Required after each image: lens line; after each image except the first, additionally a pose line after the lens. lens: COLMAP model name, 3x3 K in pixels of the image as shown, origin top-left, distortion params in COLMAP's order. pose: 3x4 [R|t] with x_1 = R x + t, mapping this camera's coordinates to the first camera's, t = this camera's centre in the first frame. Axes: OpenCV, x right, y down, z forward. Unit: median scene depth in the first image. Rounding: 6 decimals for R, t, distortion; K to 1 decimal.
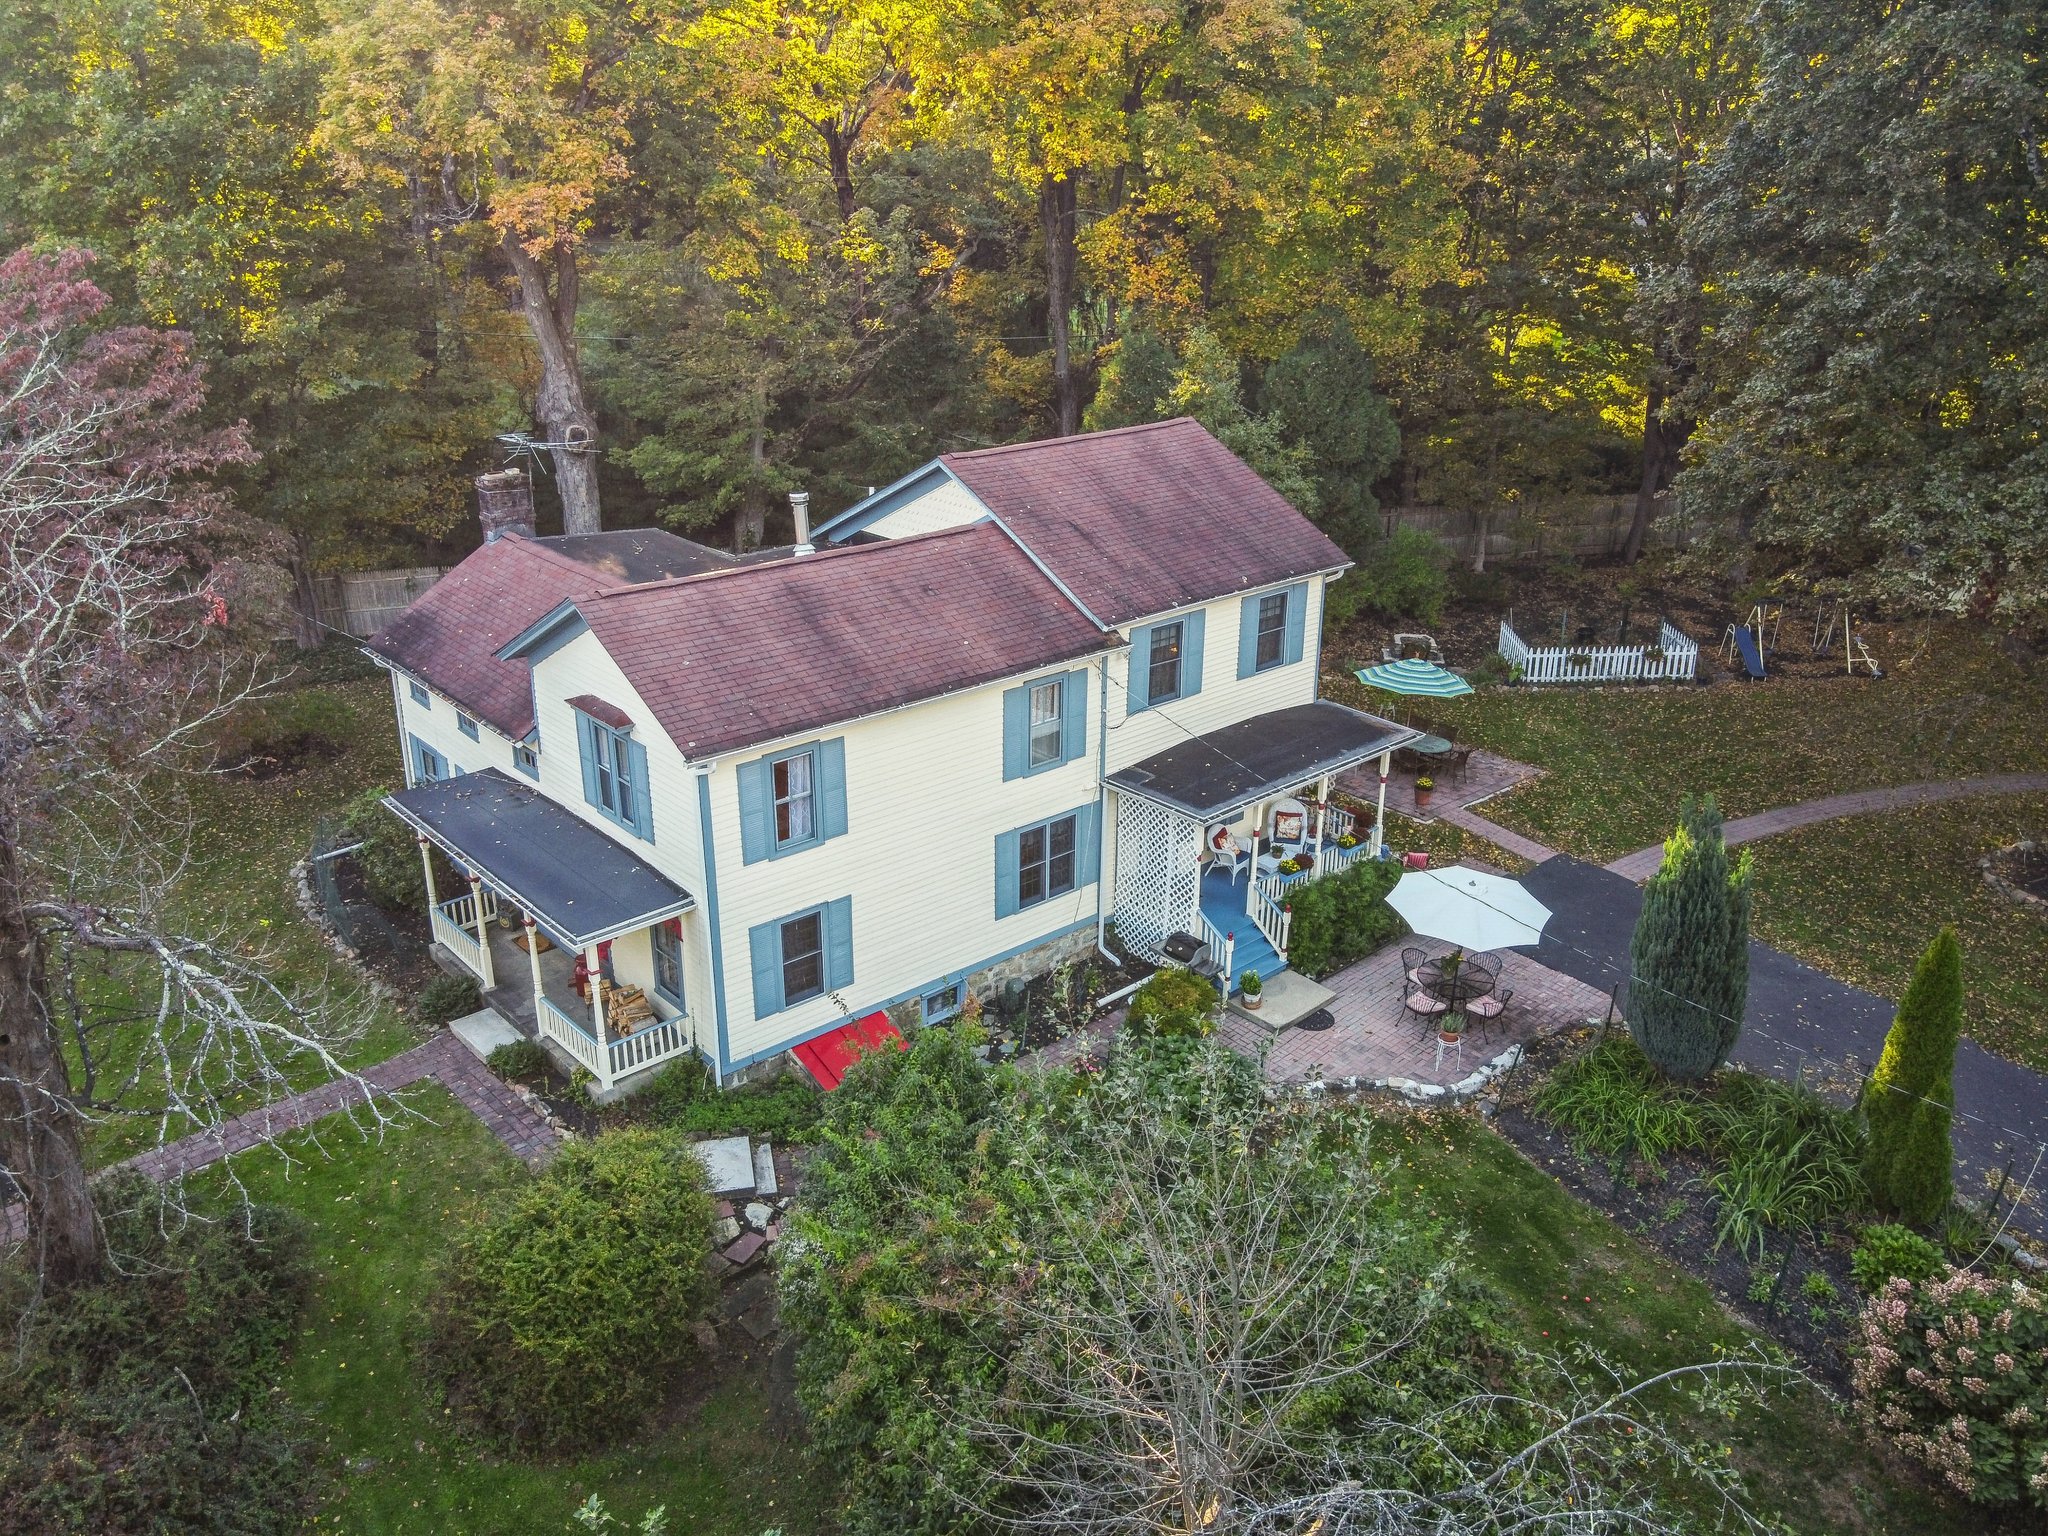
lens RADIAL K [[1594.2, 0, 1026.6], [0, 1594.2, 772.8], [0, 0, 1]] dist [0.020384, 0.010726]
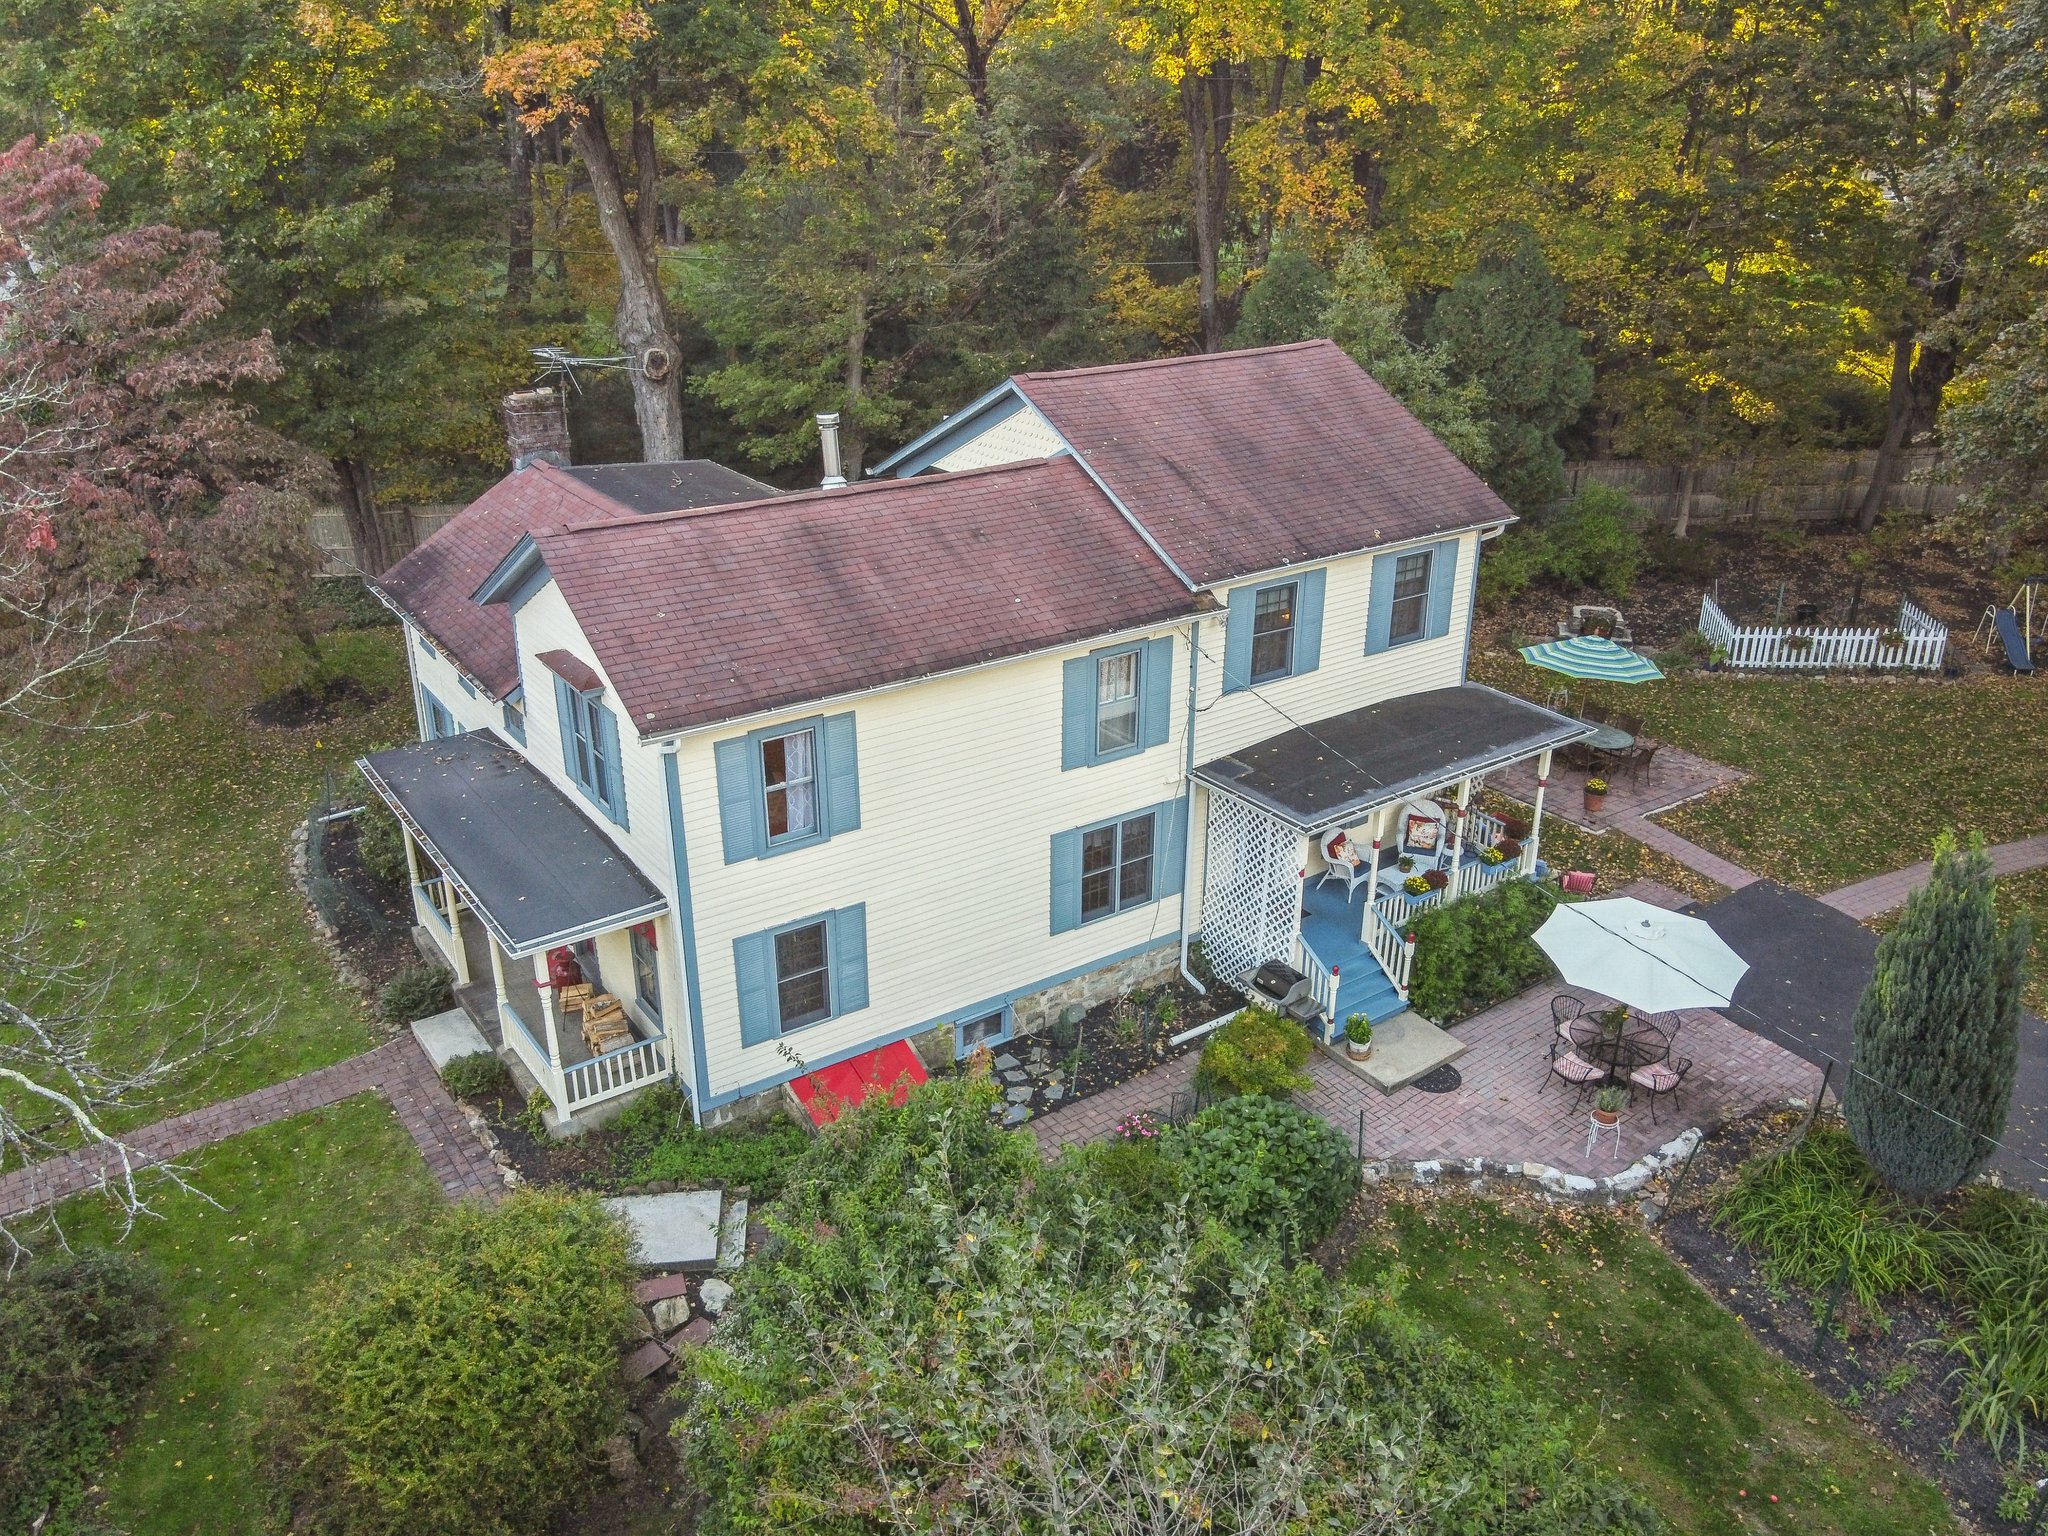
lens RADIAL K [[1594.2, 0, 1026.6], [0, 1594.2, 772.8], [0, 0, 1]] dist [0.020384, 0.010726]
pose [[0.993280, 0.041335, -0.108099, 0.054444], [-0.038529, 0.998867, 0.027917, -0.015145], [0.109130, -0.023564, 0.993748, 0.172315]]
